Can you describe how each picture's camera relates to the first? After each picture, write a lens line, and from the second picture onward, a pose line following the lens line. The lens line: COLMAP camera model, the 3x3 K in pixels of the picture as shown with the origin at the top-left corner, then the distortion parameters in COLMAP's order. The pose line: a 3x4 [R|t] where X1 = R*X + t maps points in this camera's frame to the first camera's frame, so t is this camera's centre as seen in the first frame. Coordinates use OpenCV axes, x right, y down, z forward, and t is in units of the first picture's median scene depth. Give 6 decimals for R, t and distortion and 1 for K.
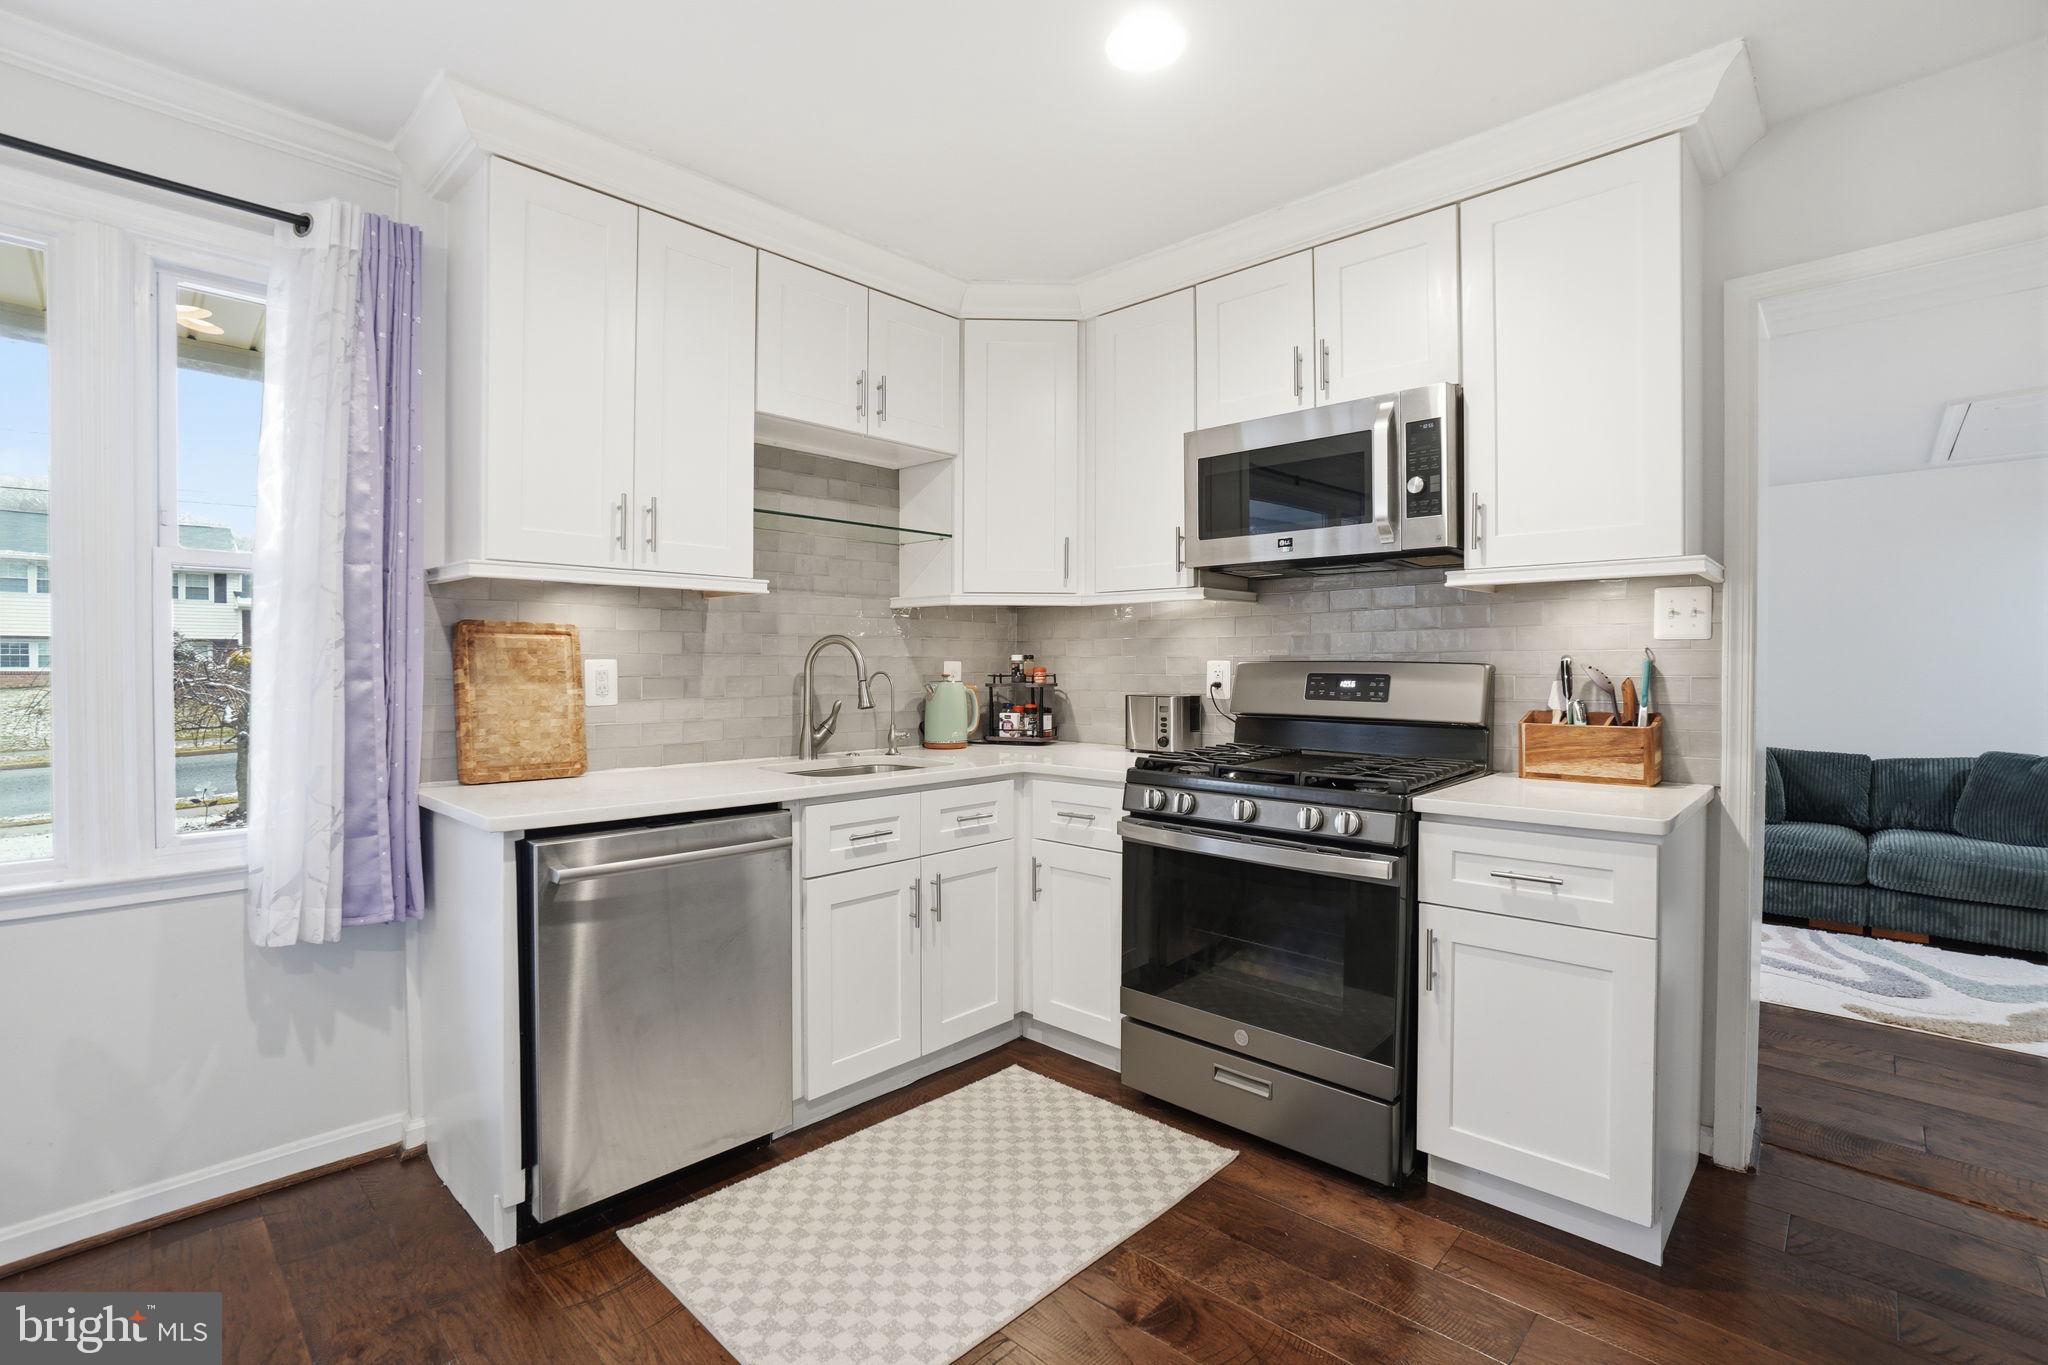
lens RADIAL K [[927.0, 0, 1005.1], [0, 927.0, 686.9], [0, 0, 1]] dist [-0.039957, 0.010204]
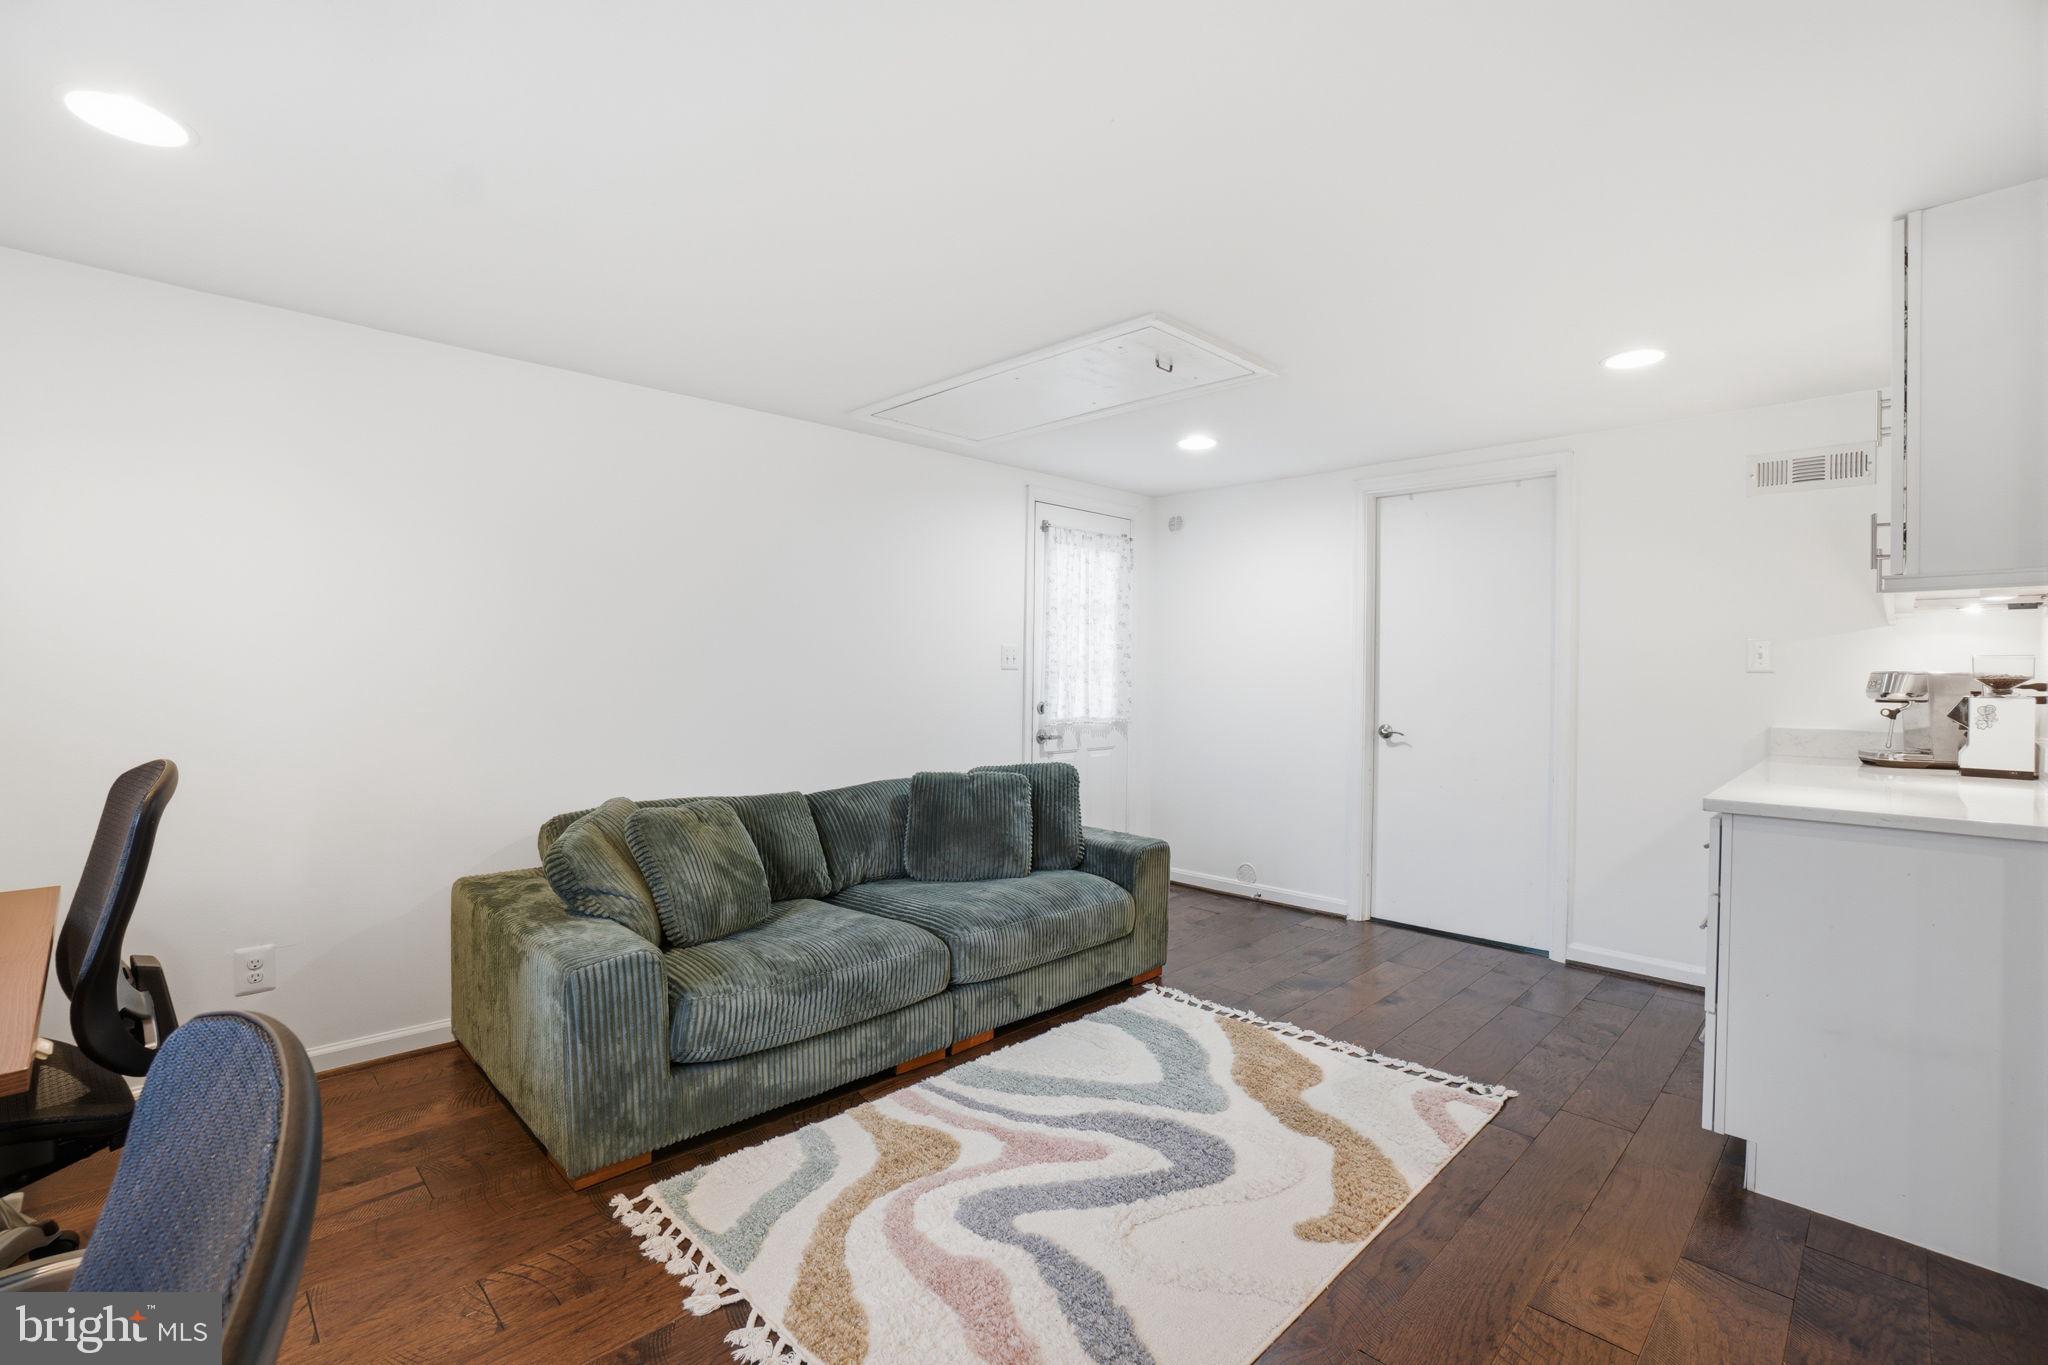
lens RADIAL K [[927.0, 0, 1017.8], [0, 927.0, 680.1], [0, 0, 1]] dist [-0.039957, 0.010204]
pose [[0.016583, -0.008462, 0.999827, 0.422223], [0.005814, 0.999948, 0.008366, -0.033401], [-0.999846, 0.005675, 0.016631, 1.557459]]
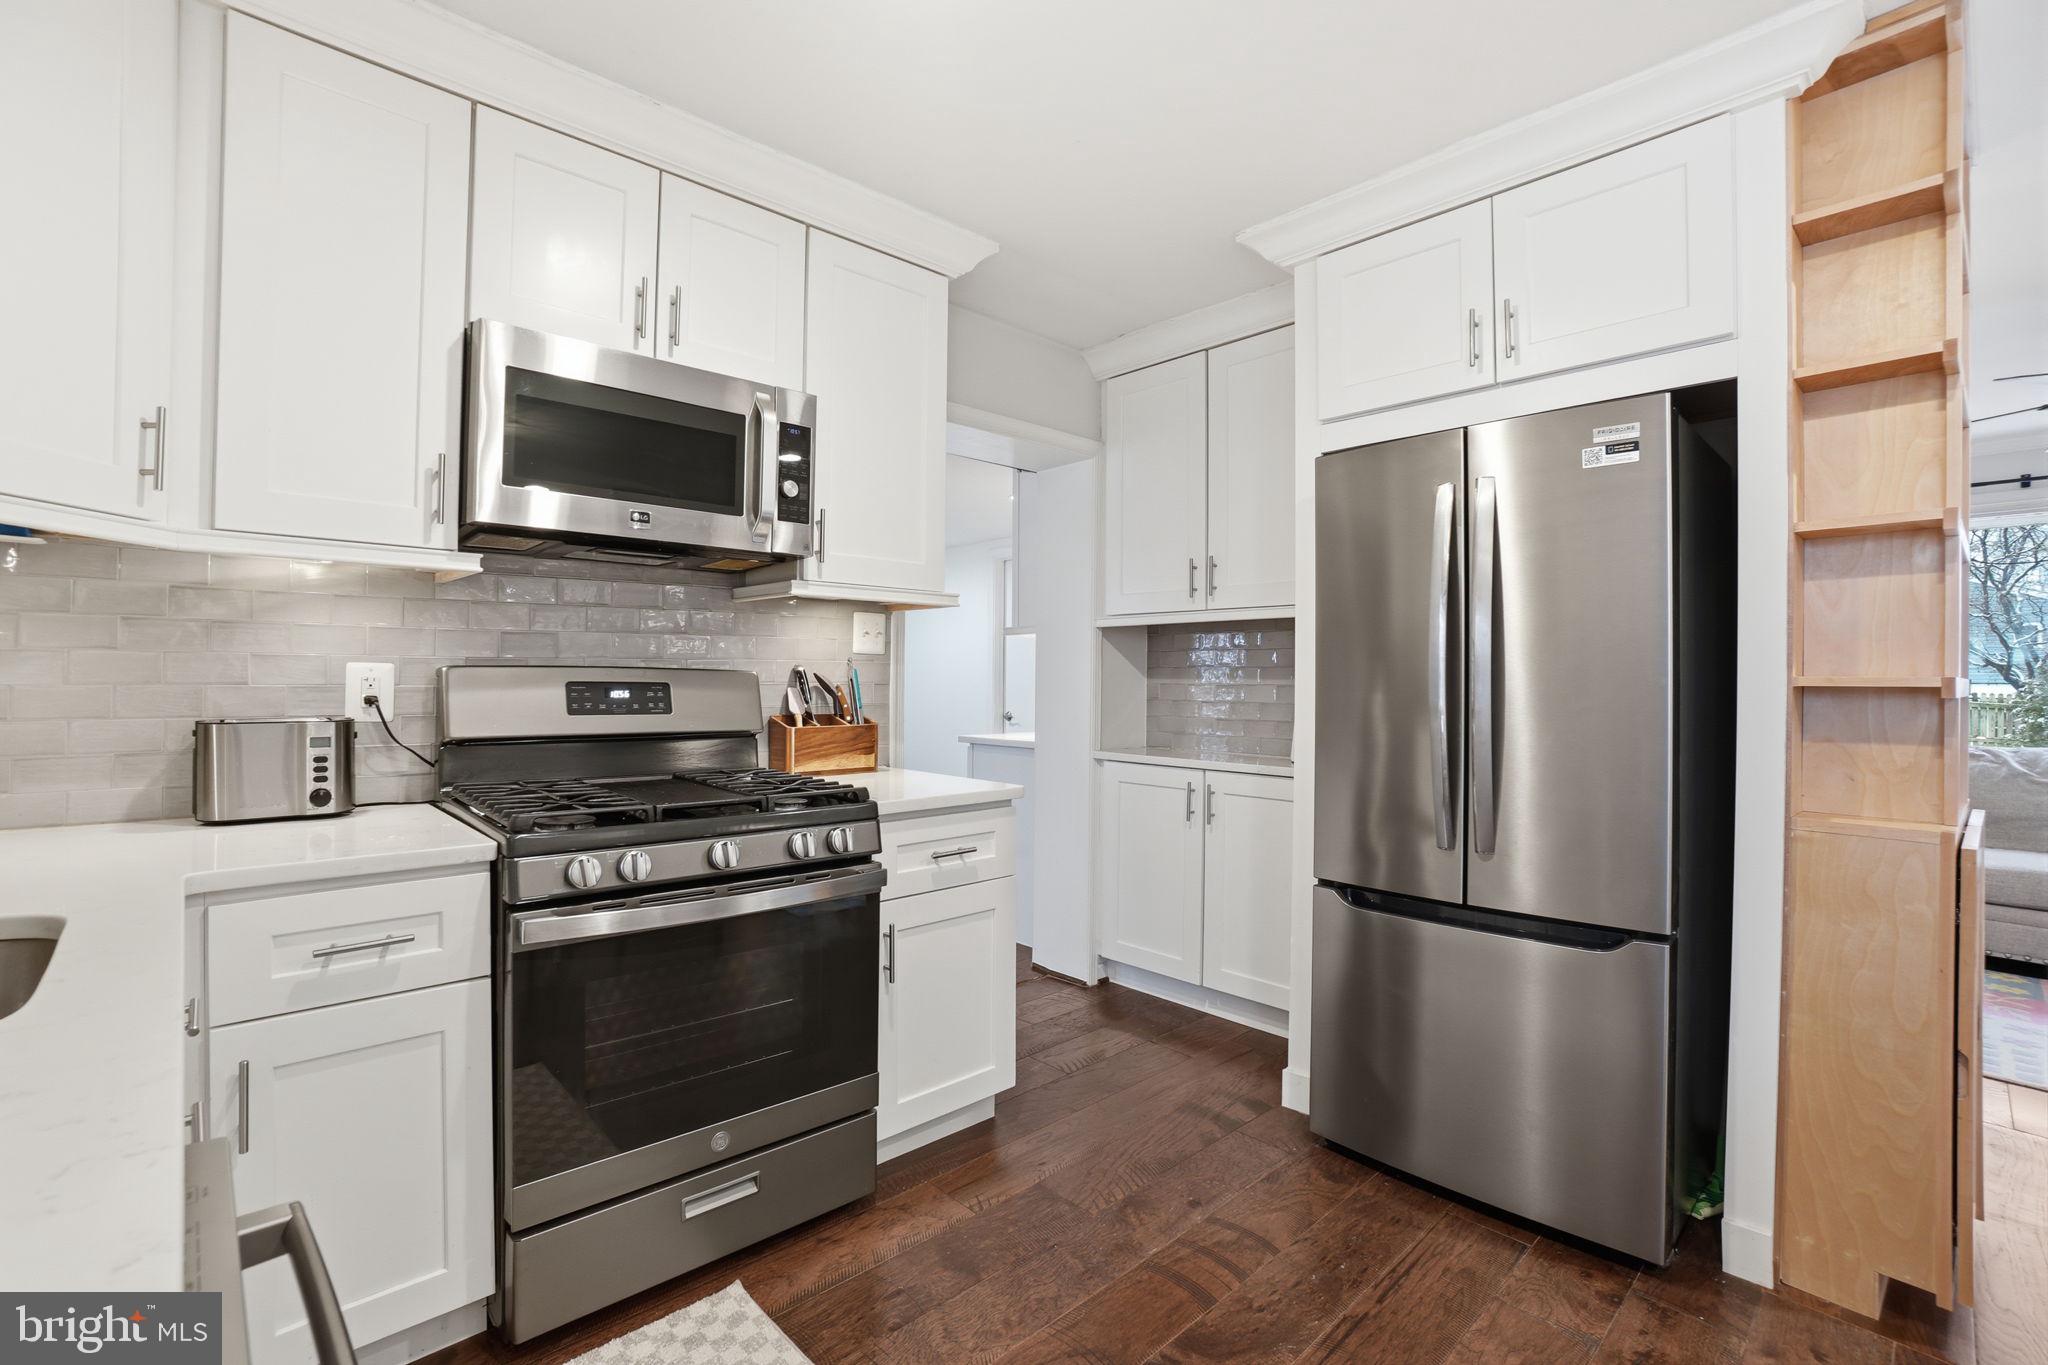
lens RADIAL K [[927.0, 0, 1022.4], [0, 927.0, 677.9], [0, 0, 1]] dist [-0.039957, 0.010204]
pose [[0.051335, -0.000965, 0.998681, -0.496424], [0.015013, 0.999887, 0.000195, -0.014187], [-0.998569, 0.014983, 0.051344, 0.665979]]
